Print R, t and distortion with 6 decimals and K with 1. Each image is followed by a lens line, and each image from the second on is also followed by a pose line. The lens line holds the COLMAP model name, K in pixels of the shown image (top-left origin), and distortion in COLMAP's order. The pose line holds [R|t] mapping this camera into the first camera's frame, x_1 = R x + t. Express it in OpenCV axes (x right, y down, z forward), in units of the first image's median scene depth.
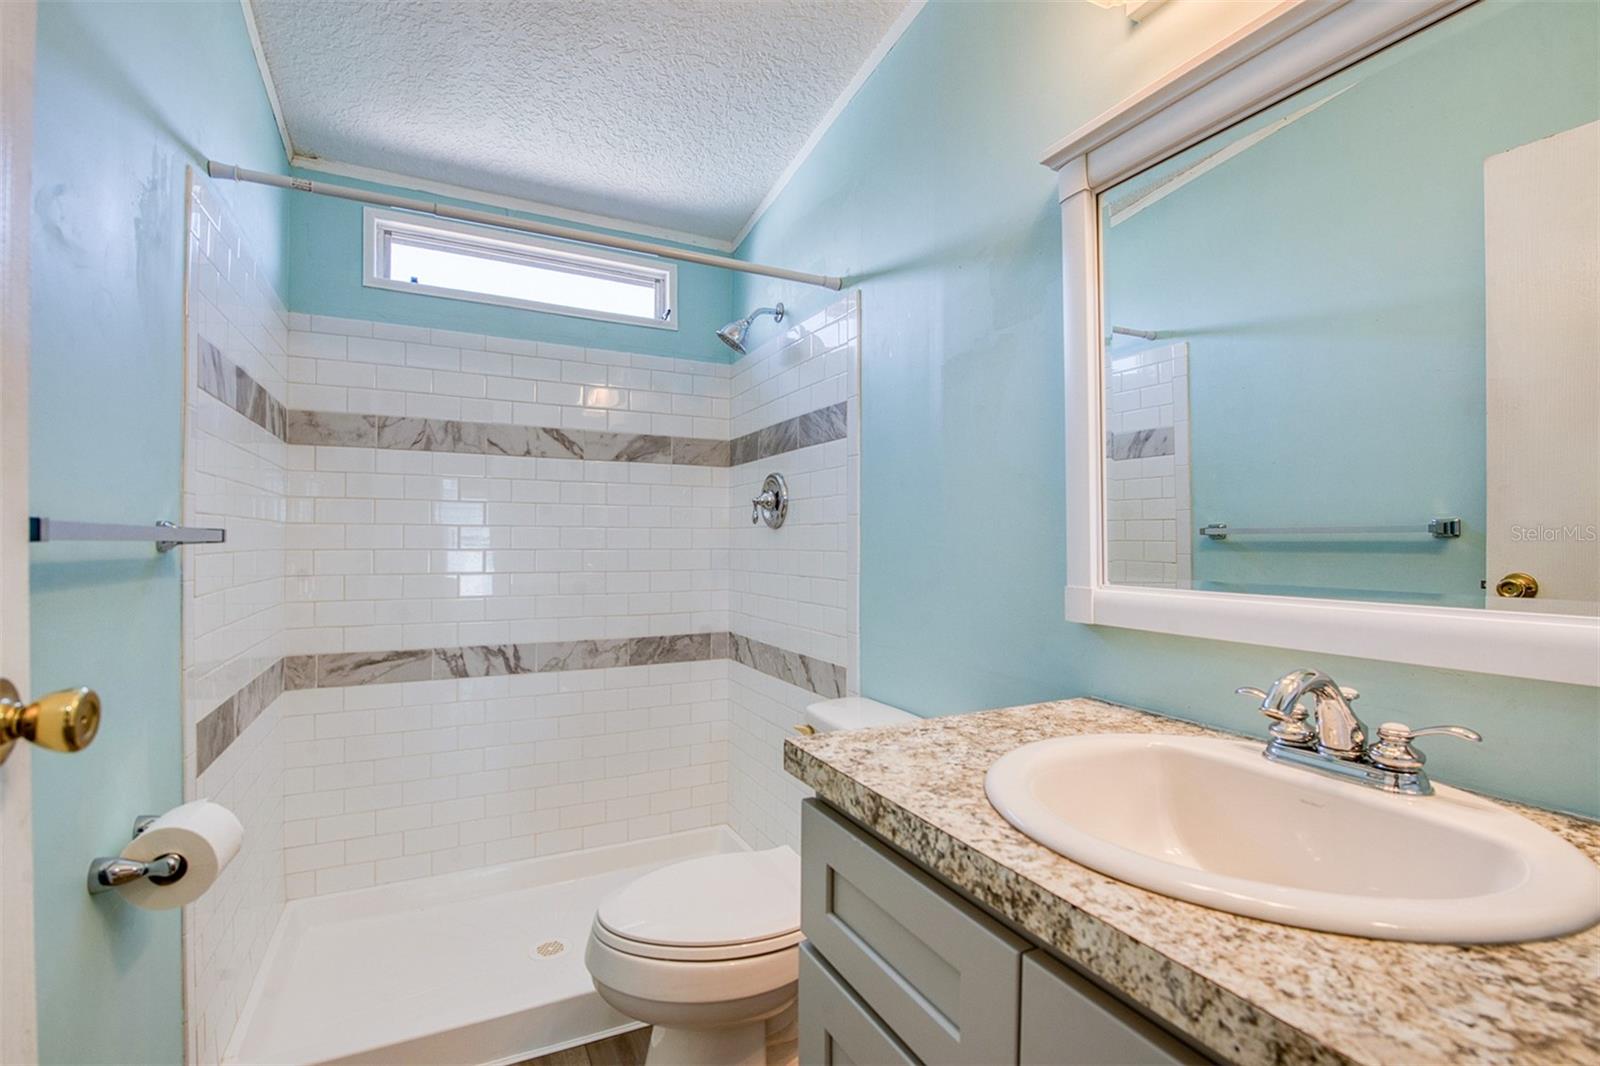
lens RADIAL K [[711.5, 0, 830.6], [0, 711.5, 539.1], [0, 0, 1]] dist [-0.010463, -0.001871]
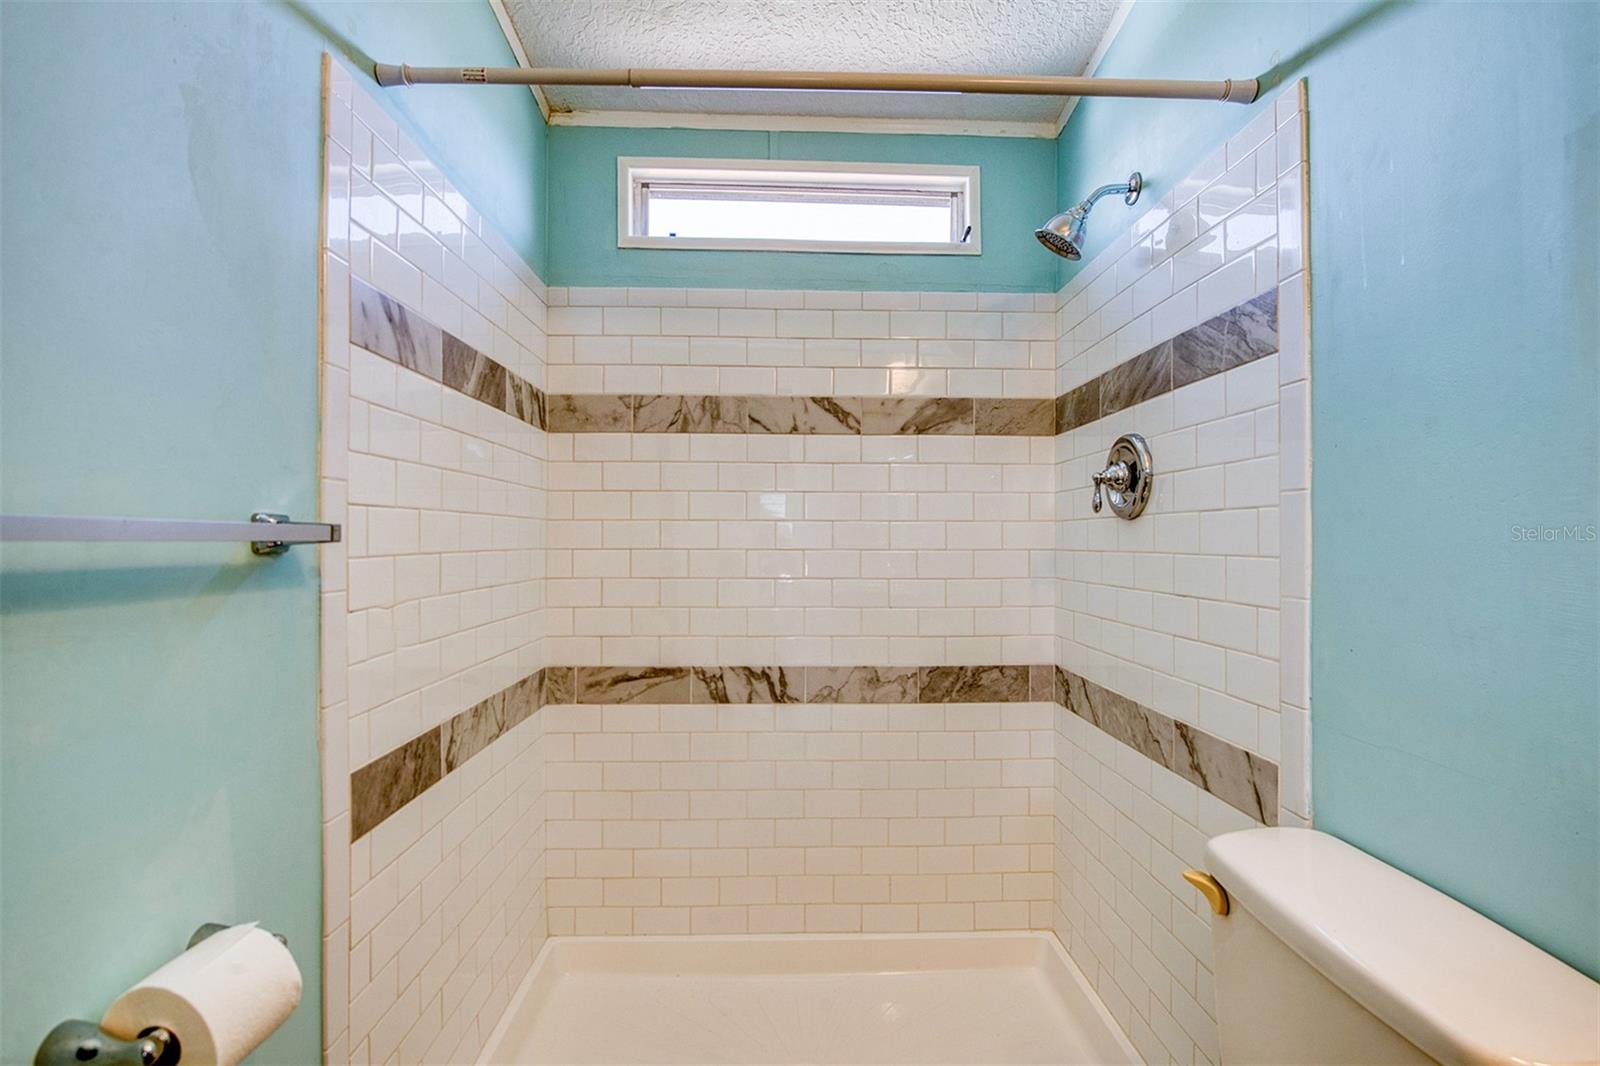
lens RADIAL K [[711.5, 0, 822.9], [0, 711.5, 533.3], [0, 0, 1]] dist [-0.010463, -0.001871]
pose [[0.900589, -0.004818, -0.434645, -0.050905], [0.002944, 0.999983, -0.004984, 0.000182], [0.434662, 0.003209, 0.900588, 0.306116]]
